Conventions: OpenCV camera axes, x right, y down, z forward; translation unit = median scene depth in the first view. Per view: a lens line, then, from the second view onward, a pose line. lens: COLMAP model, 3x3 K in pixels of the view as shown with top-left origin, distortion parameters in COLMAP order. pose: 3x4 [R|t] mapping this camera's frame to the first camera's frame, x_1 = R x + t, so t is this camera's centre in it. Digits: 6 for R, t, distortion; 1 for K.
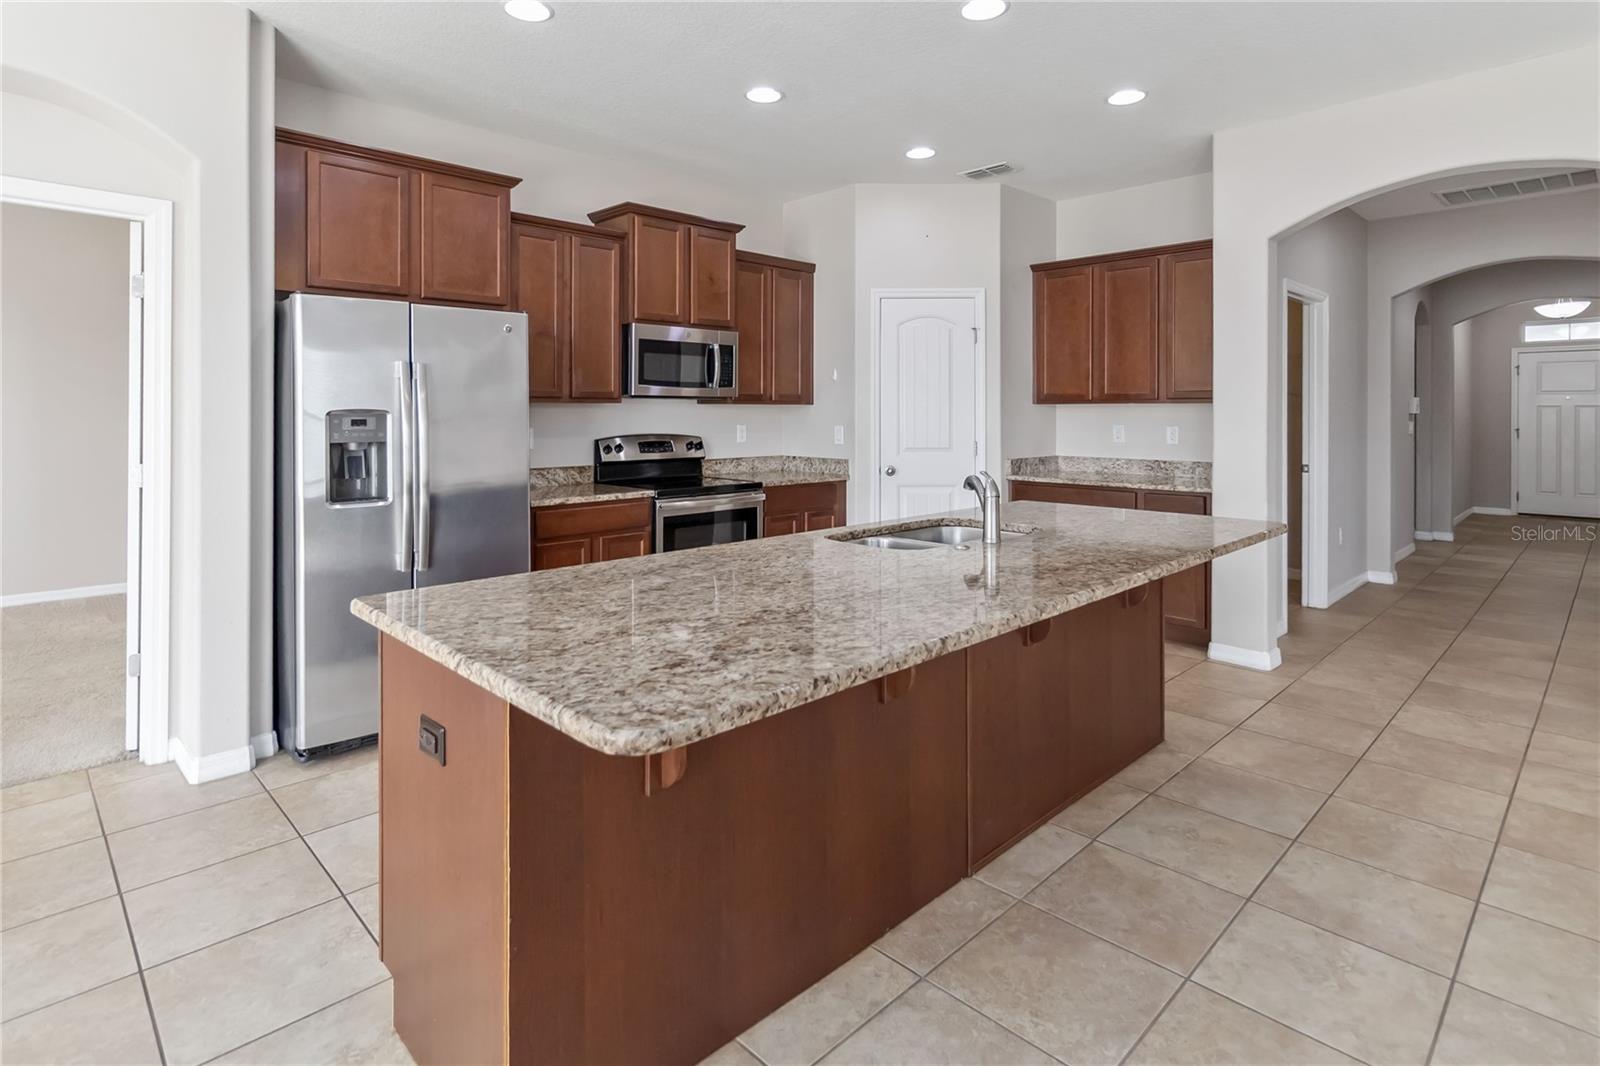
lens RADIAL K [[820.1, 0, 794.1], [0, 820.1, 415.5], [0, 0, 1]] dist [-0.000150, -0.000367]
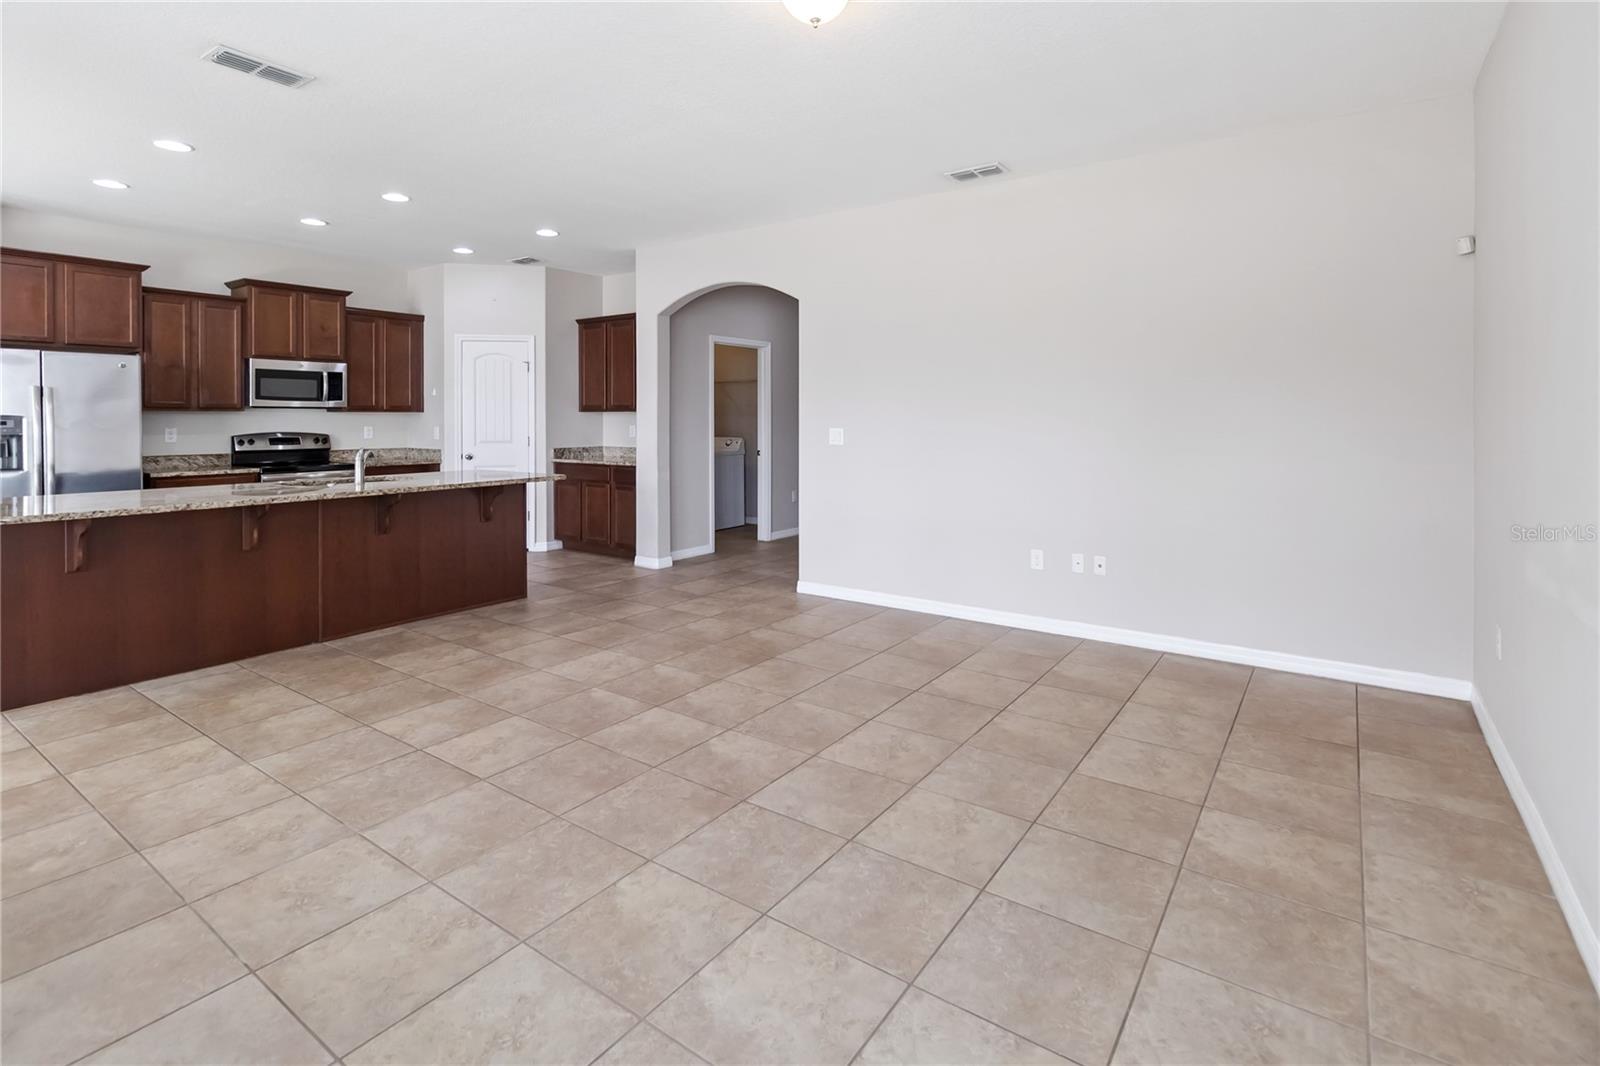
lens RADIAL K [[766.8, 0, 801.7], [0, 766.8, 427.1], [0, 0, 1]] dist [0.000963, -0.000239]
pose [[0.983724, -0.003435, 0.179652, 0.538079], [0.002173, 0.999972, 0.007222, 0.005586], [-0.179672, -0.006714, 0.983704, -0.561584]]
